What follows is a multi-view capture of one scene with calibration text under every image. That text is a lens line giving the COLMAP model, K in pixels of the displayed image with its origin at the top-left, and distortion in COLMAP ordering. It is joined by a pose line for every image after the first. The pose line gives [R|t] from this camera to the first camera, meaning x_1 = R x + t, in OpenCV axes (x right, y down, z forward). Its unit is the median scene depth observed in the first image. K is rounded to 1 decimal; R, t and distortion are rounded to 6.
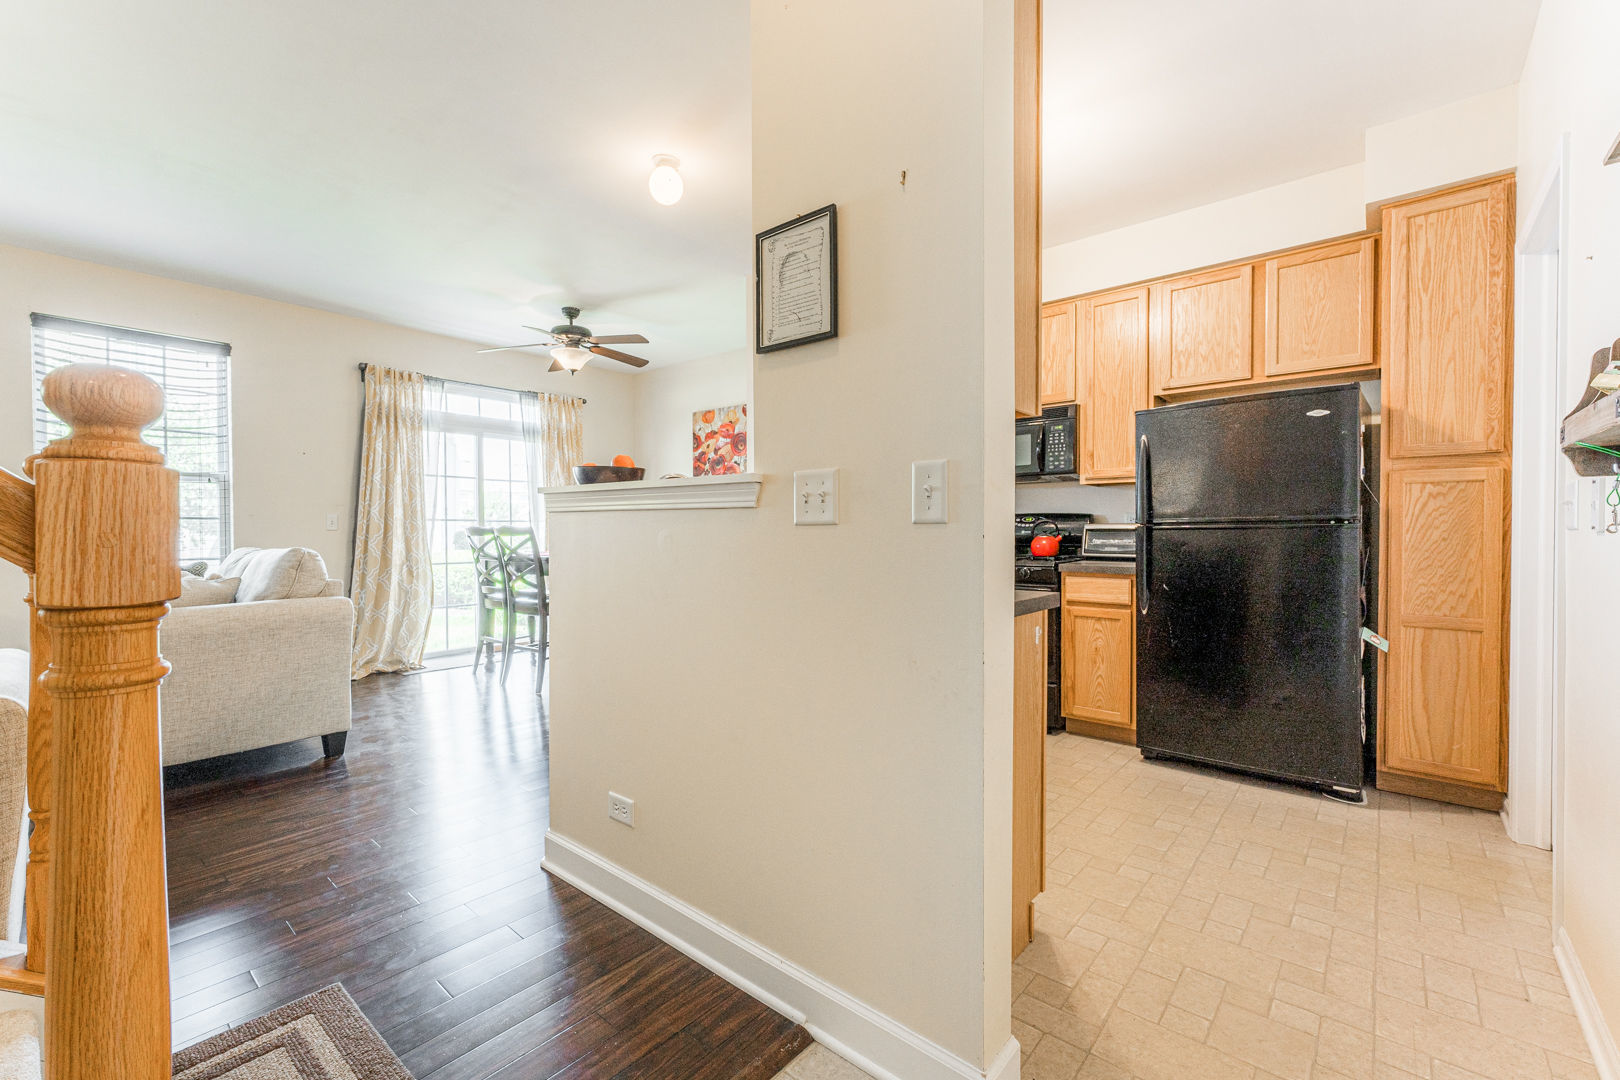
lens RADIAL K [[664.8, 0, 807.8], [0, 664.8, 544.8], [0, 0, 1]] dist [-0.000249, -0.000084]
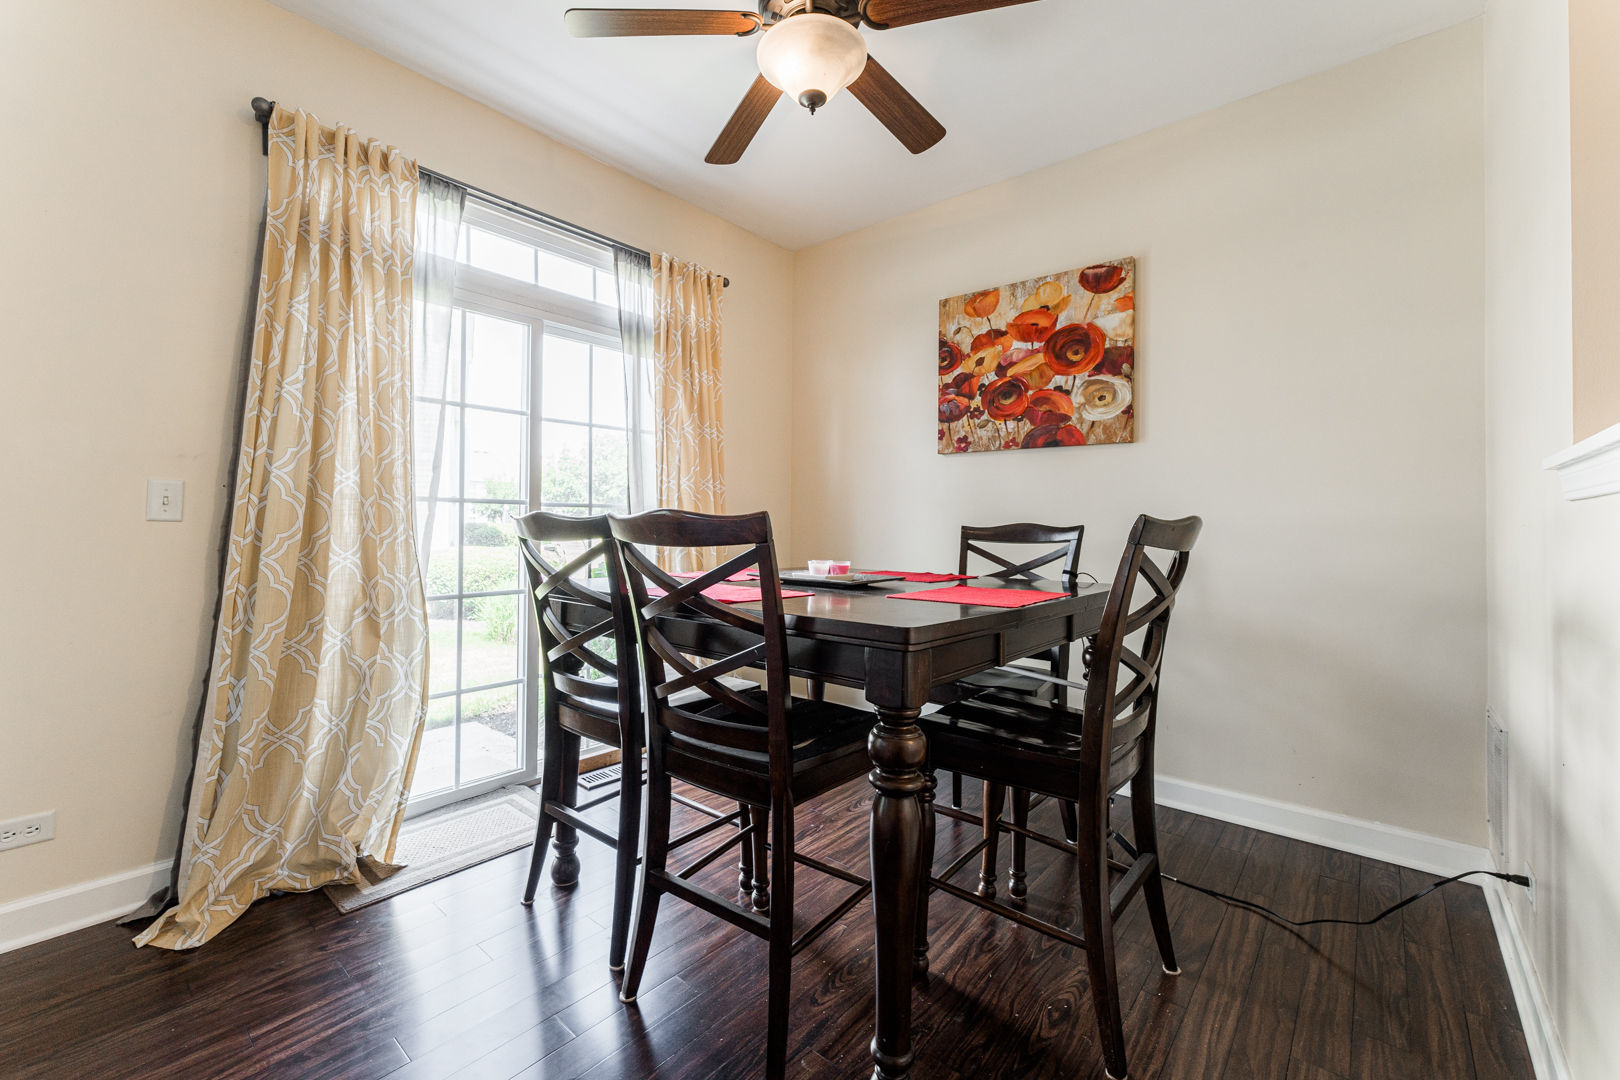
lens RADIAL K [[675.8, 0, 817.0], [0, 675.8, 520.9], [0, 0, 1]] dist [0.000555, 0.000137]
pose [[0.999955, 0.009078, -0.002641, -0.454659], [-0.009151, 0.999544, -0.028778, -0.018948], [0.002379, 0.028801, 0.999582, 0.818977]]
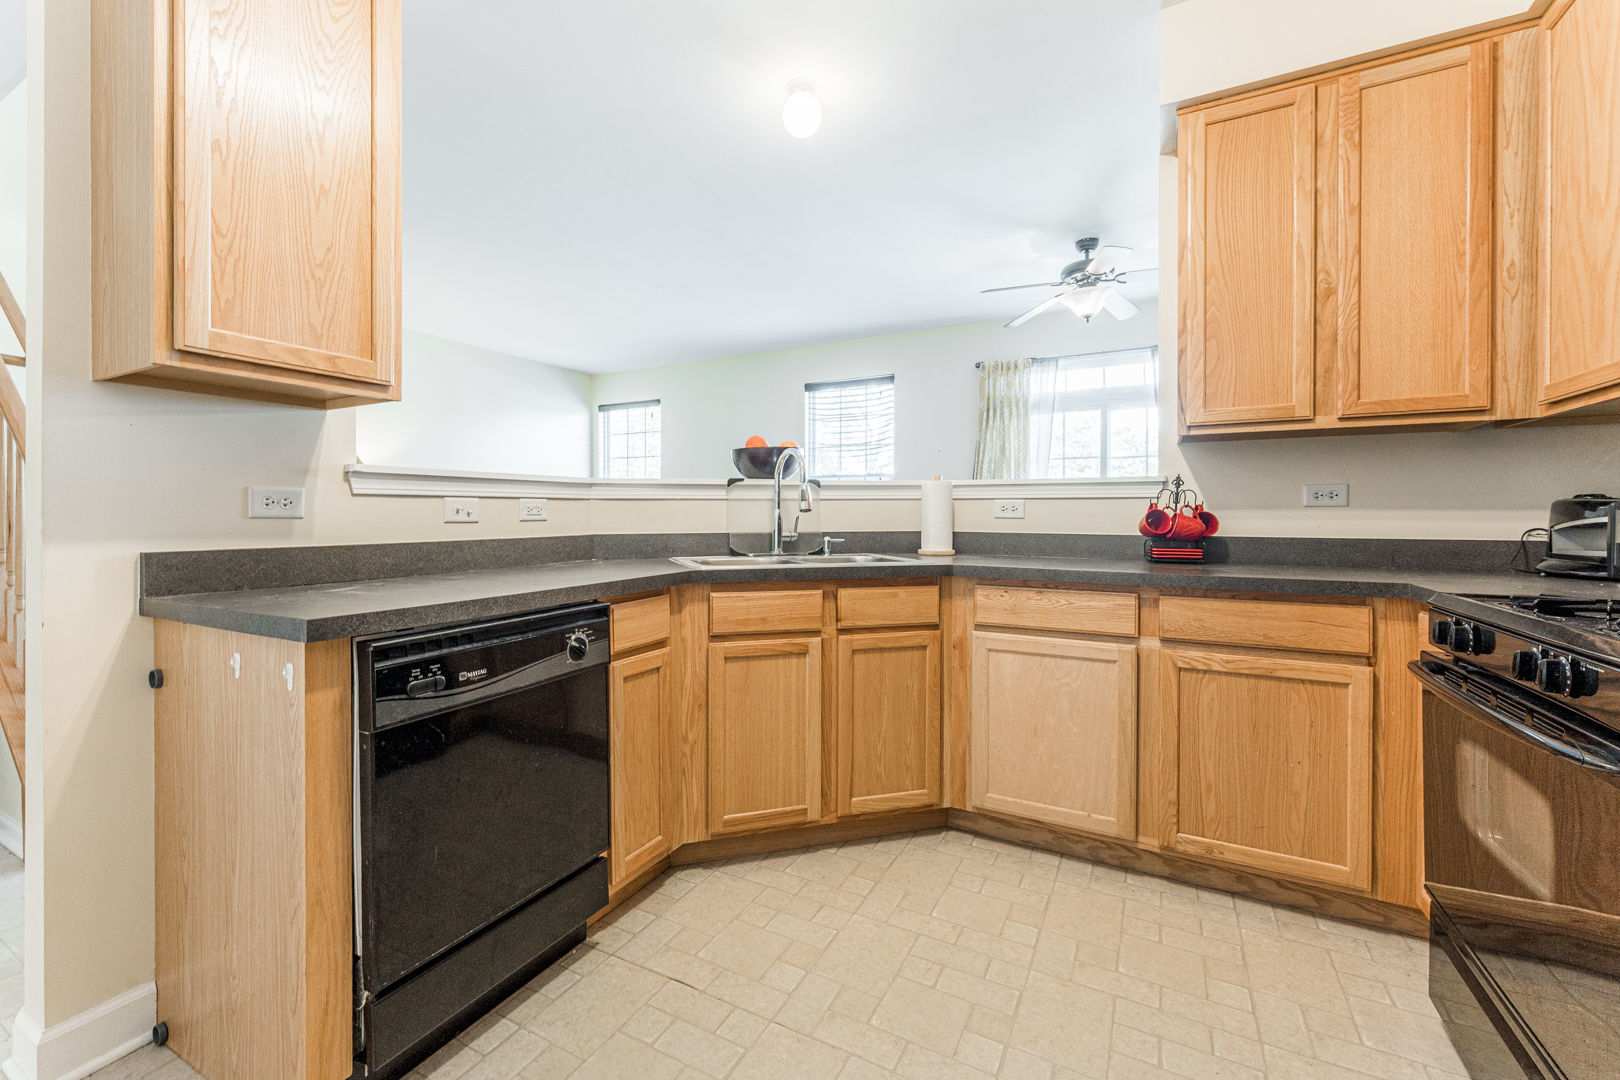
lens RADIAL K [[687.6, 0, 775.2], [0, 687.6, 520.3], [0, 0, 1]] dist [0.000774, -0.000382]
pose [[0.199246, 0.004073, -0.979941, 0.510434], [-0.022331, 0.999751, -0.000385, -0.009870], [0.979695, 0.021959, 0.199287, 0.622169]]
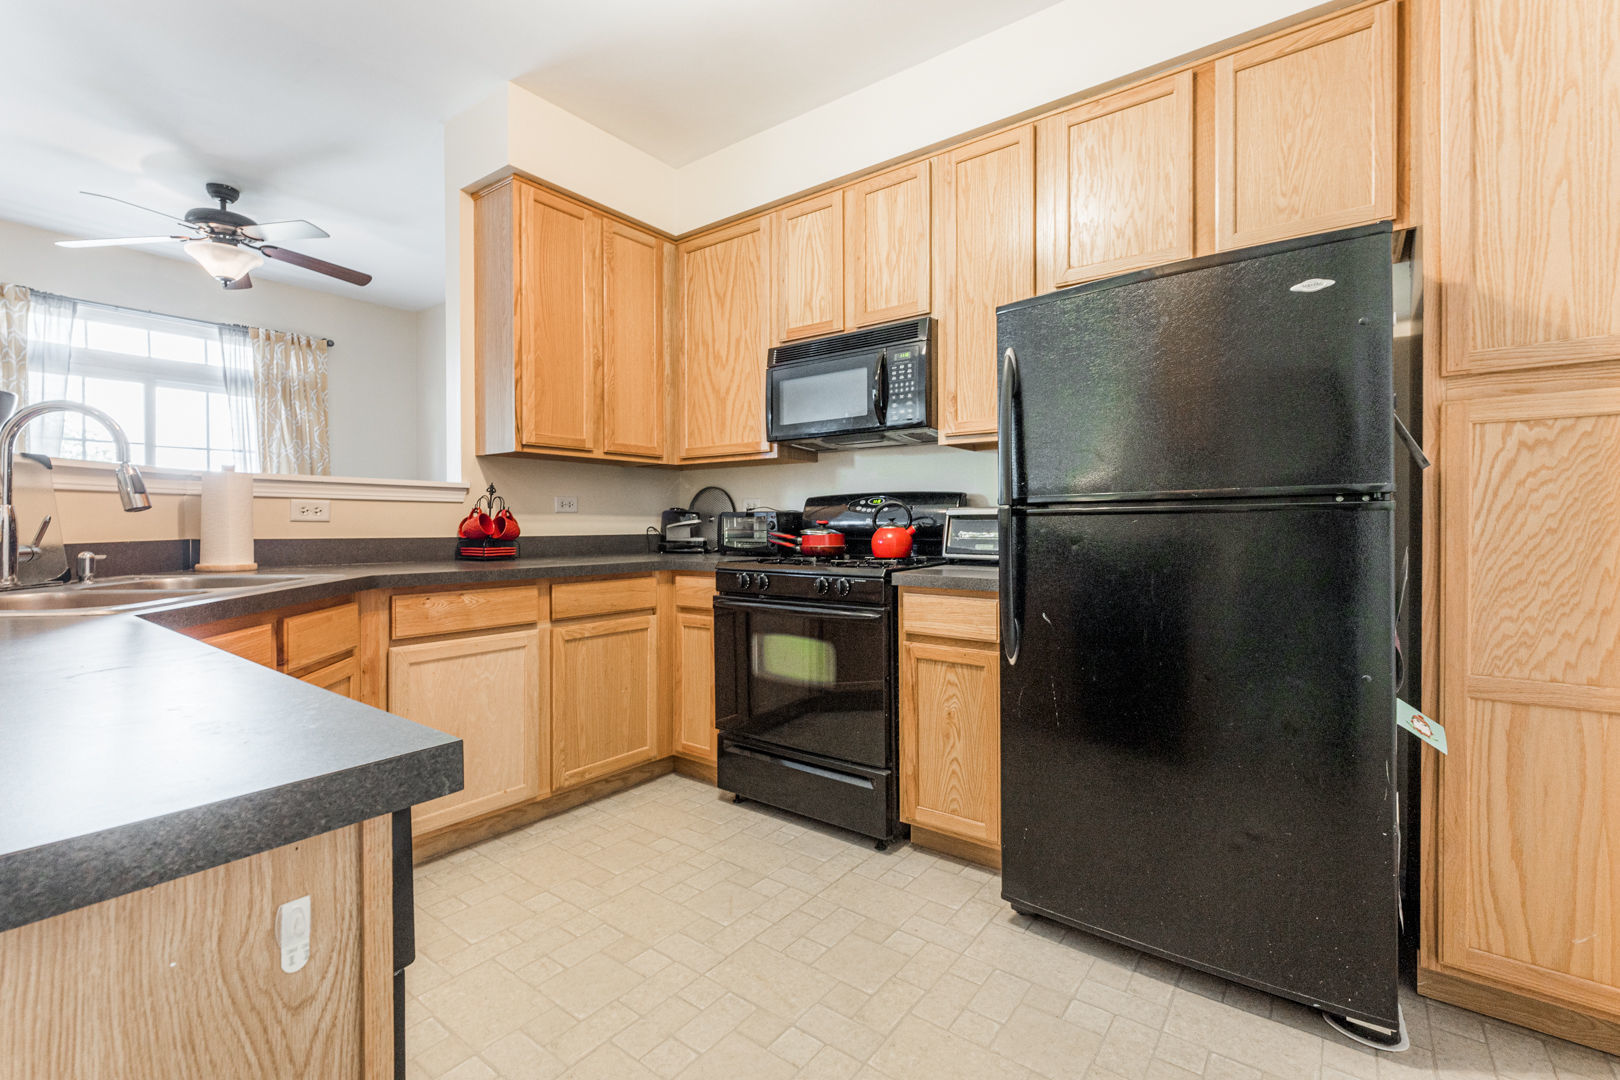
lens RADIAL K [[701.8, 0, 806.5], [0, 701.8, 529.0], [0, 0, 1]] dist [-0.000204, -0.000343]
pose [[0.997869, -0.000318, 0.065252, 0.242574], [0.001069, 0.999934, -0.011479, -0.003042], [-0.065244, 0.011524, 0.997803, 0.344686]]
